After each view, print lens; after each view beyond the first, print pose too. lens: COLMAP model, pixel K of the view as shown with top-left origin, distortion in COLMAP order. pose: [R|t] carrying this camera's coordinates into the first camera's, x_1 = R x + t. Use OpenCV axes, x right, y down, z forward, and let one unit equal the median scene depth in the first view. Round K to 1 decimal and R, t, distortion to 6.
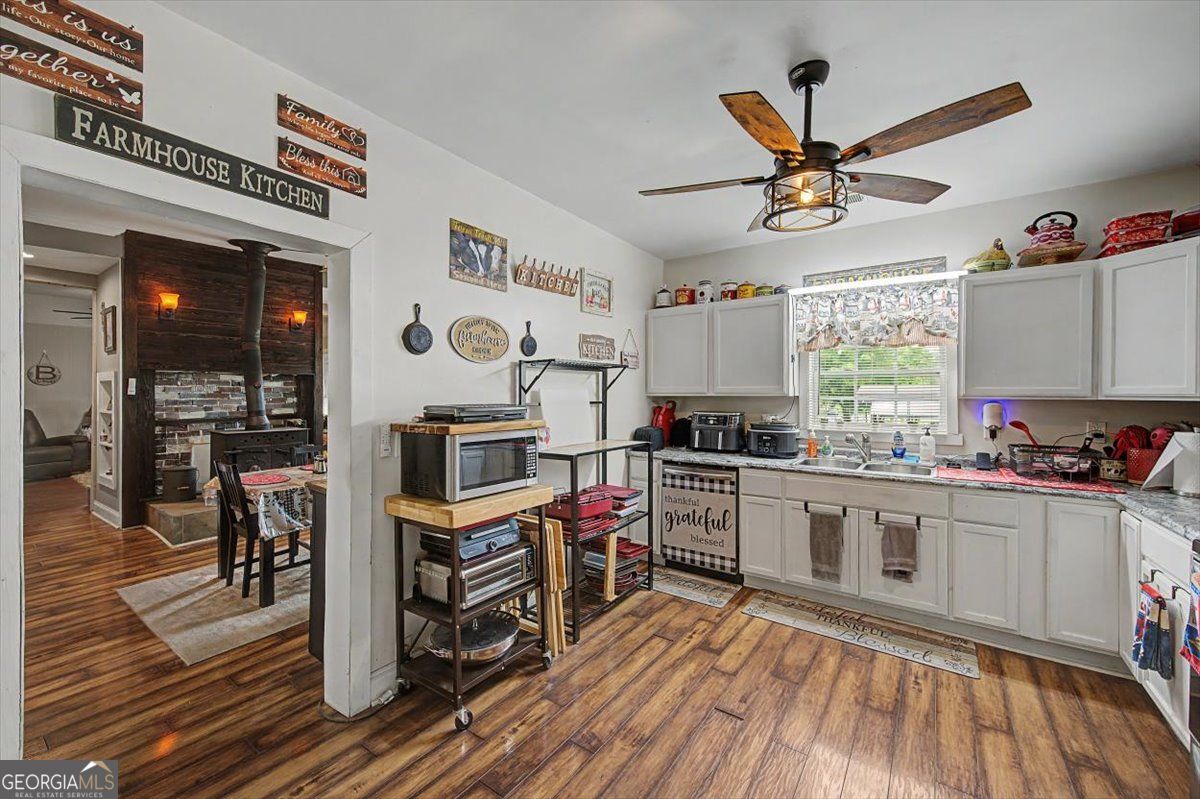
lens RADIAL K [[471.6, 0, 608.8], [0, 471.6, 398.2], [0, 0, 1]] dist [0.002470, -0.001166]
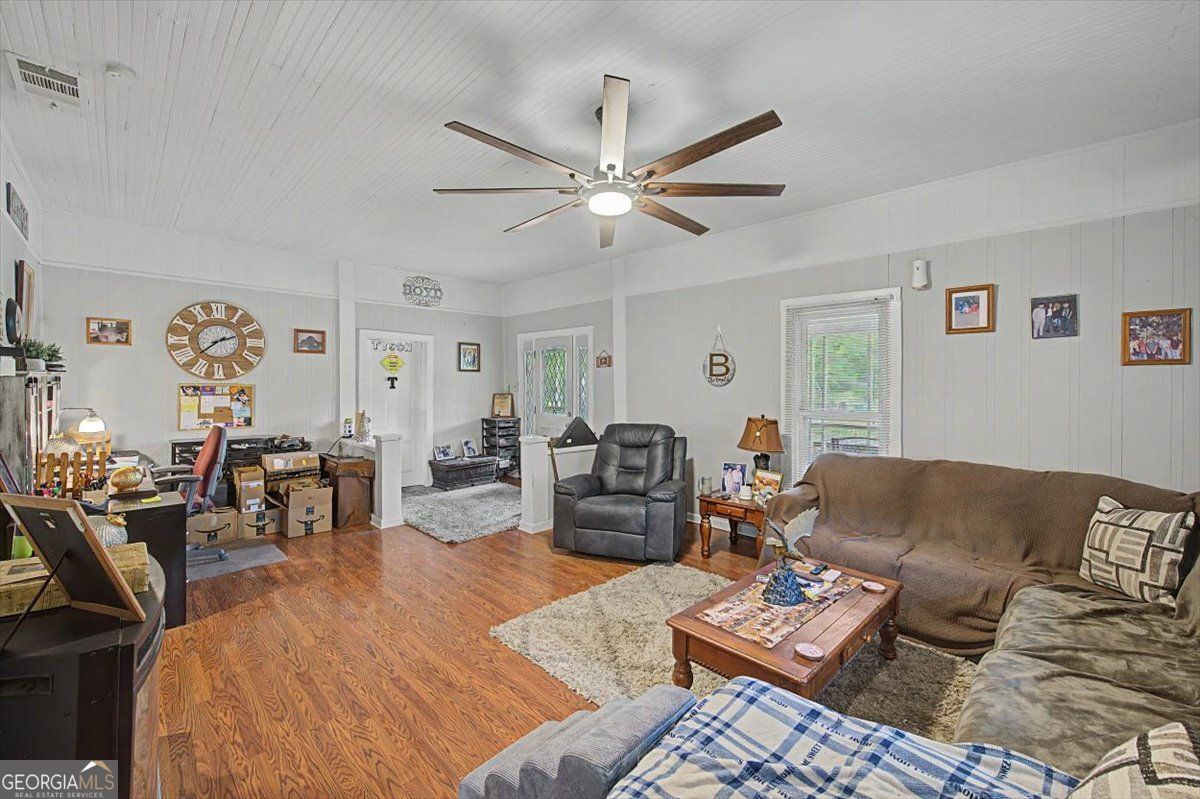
lens RADIAL K [[471.6, 0, 598.0], [0, 471.6, 393.9], [0, 0, 1]] dist [0.002470, -0.001166]
pose [[-0.187462, 0.022137, -0.982022, -0.940483], [-0.015485, 0.999555, 0.025488, -0.048806], [0.982150, 0.019984, -0.187036, 1.559098]]
